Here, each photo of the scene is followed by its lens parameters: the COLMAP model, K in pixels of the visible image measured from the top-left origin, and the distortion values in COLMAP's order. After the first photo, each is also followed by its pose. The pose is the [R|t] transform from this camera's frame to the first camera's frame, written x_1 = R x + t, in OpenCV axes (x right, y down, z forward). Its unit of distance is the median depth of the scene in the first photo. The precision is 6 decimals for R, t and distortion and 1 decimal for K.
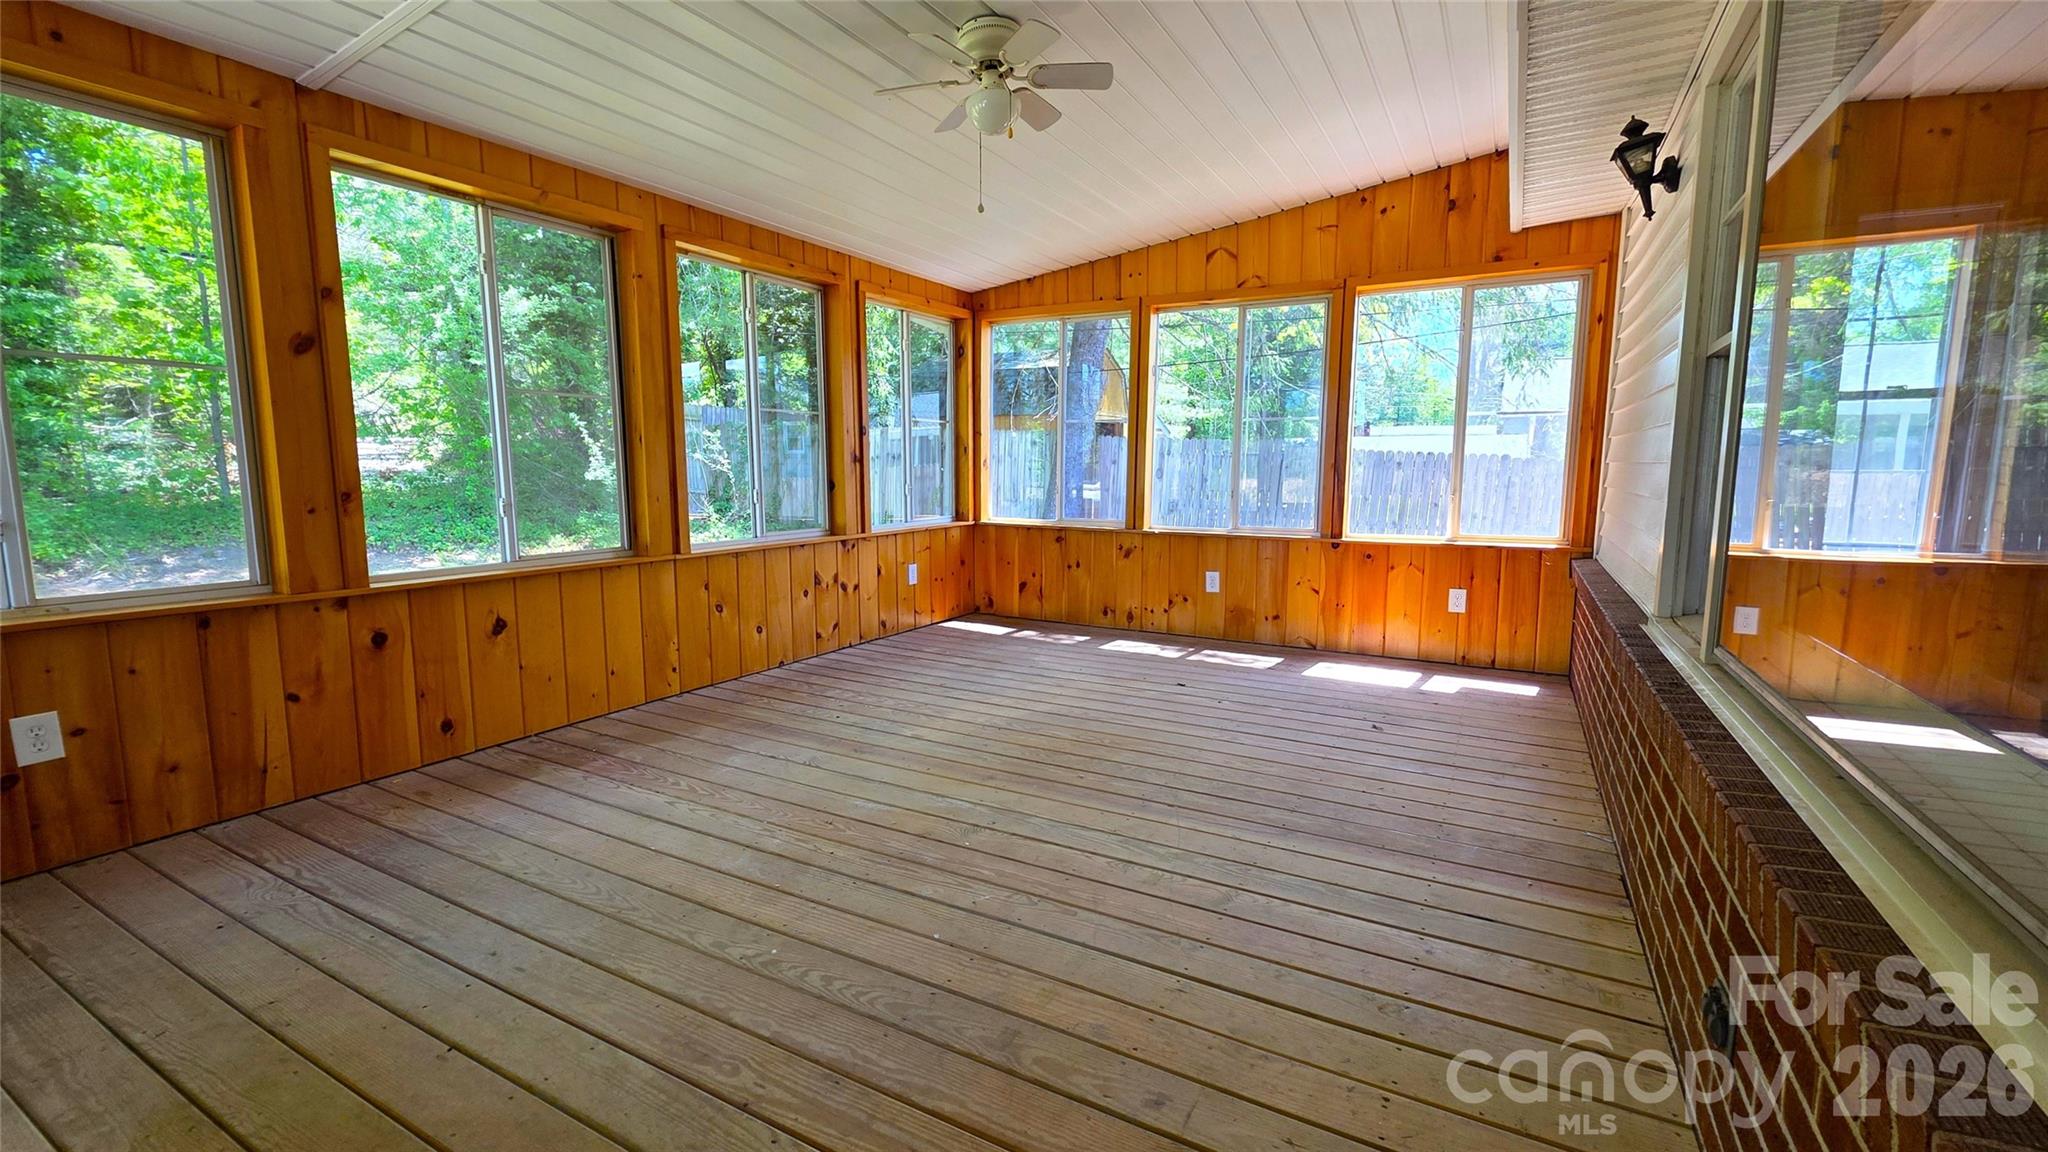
lens RADIAL K [[877.4, 0, 1027.0], [0, 877.4, 579.7], [0, 0, 1]] dist [0.003725, -0.000077]
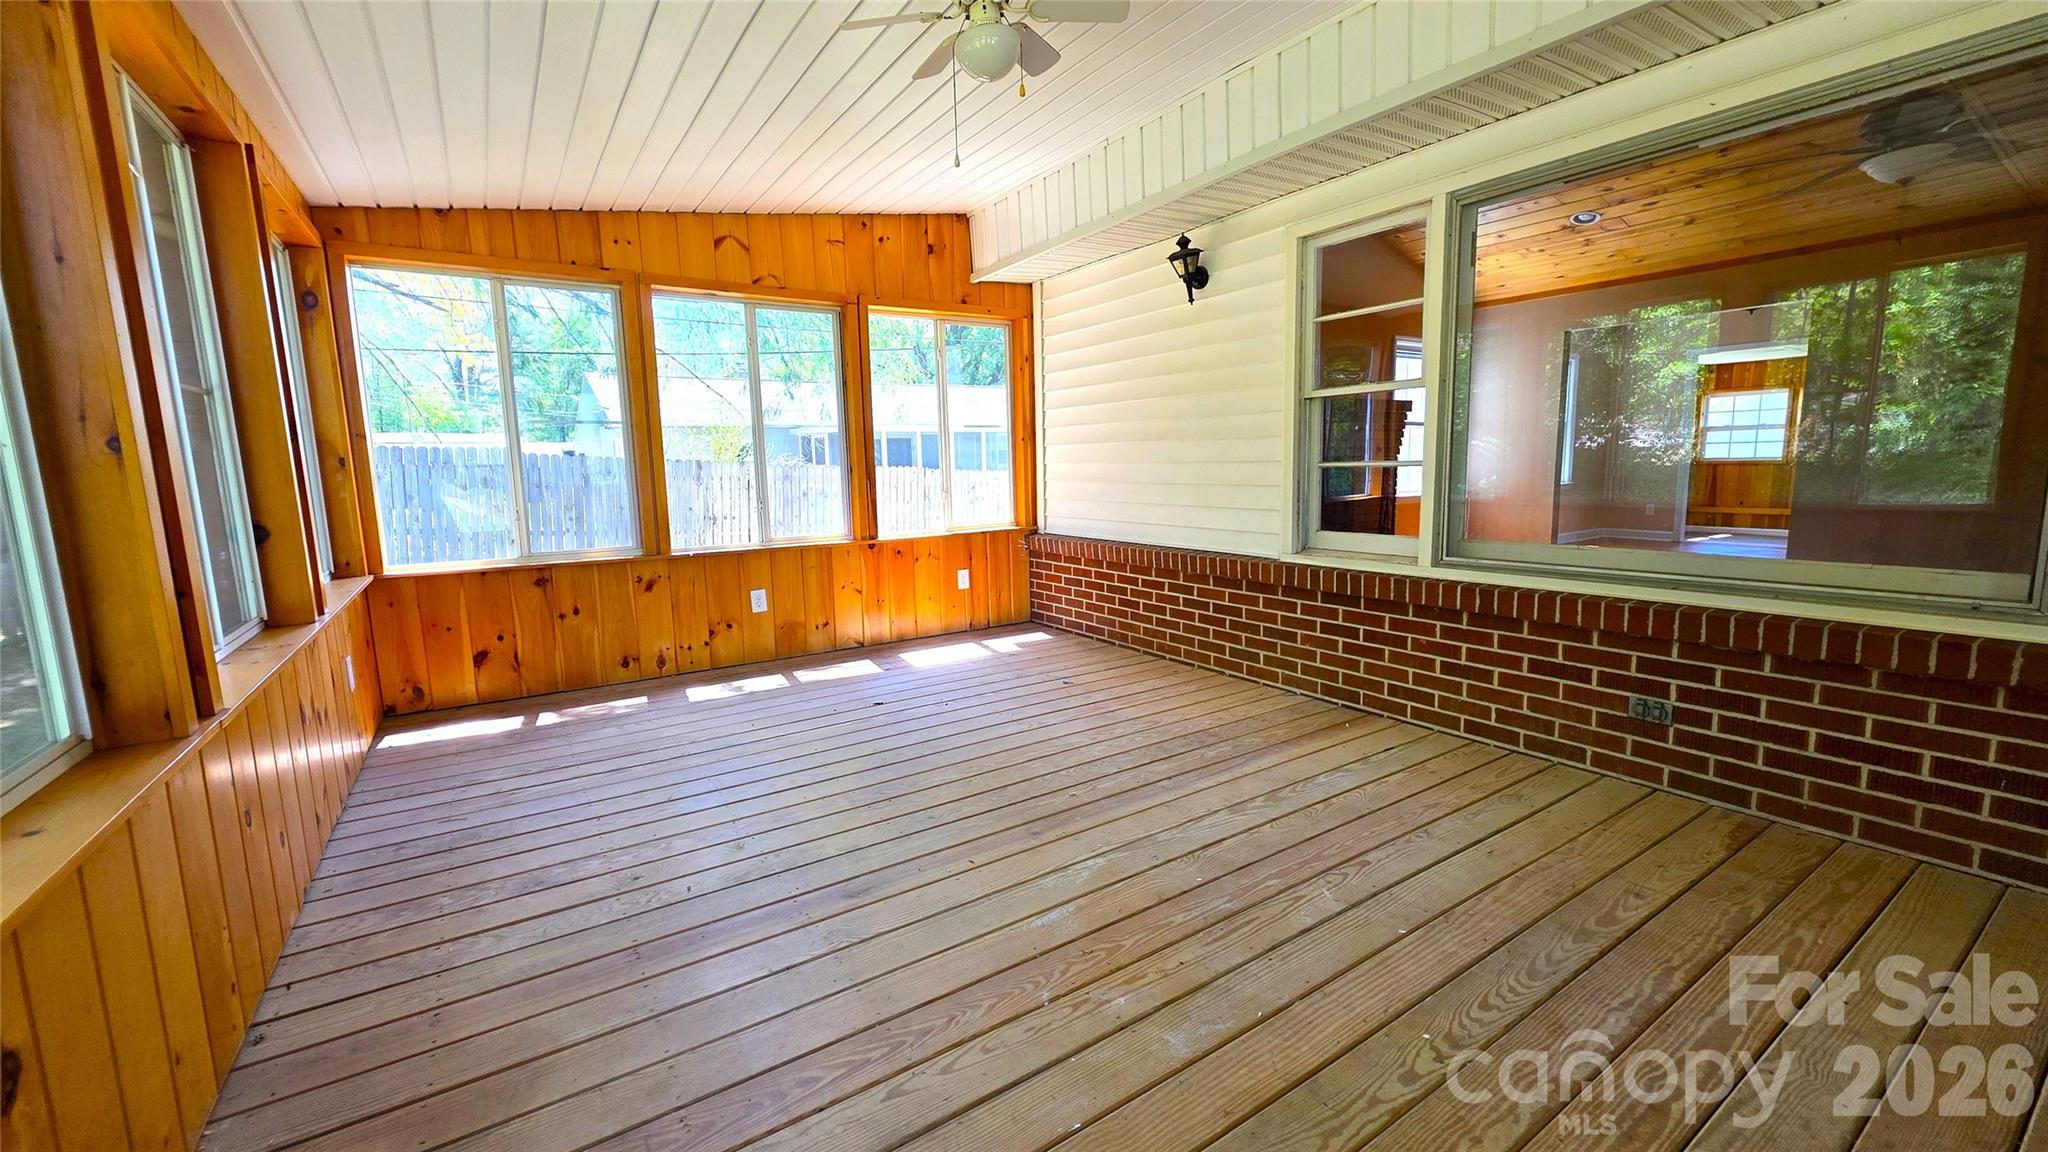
lens RADIAL K [[820.6, 0, 1027.4], [0, 820.6, 575.0], [0, 0, 1]] dist [0.007466, -0.002142]
pose [[0.449590, -0.136136, 0.882800, -0.465565], [0.140047, 0.986838, 0.080856, -0.060546], [-0.882188, 0.087282, 0.462738, 0.388140]]
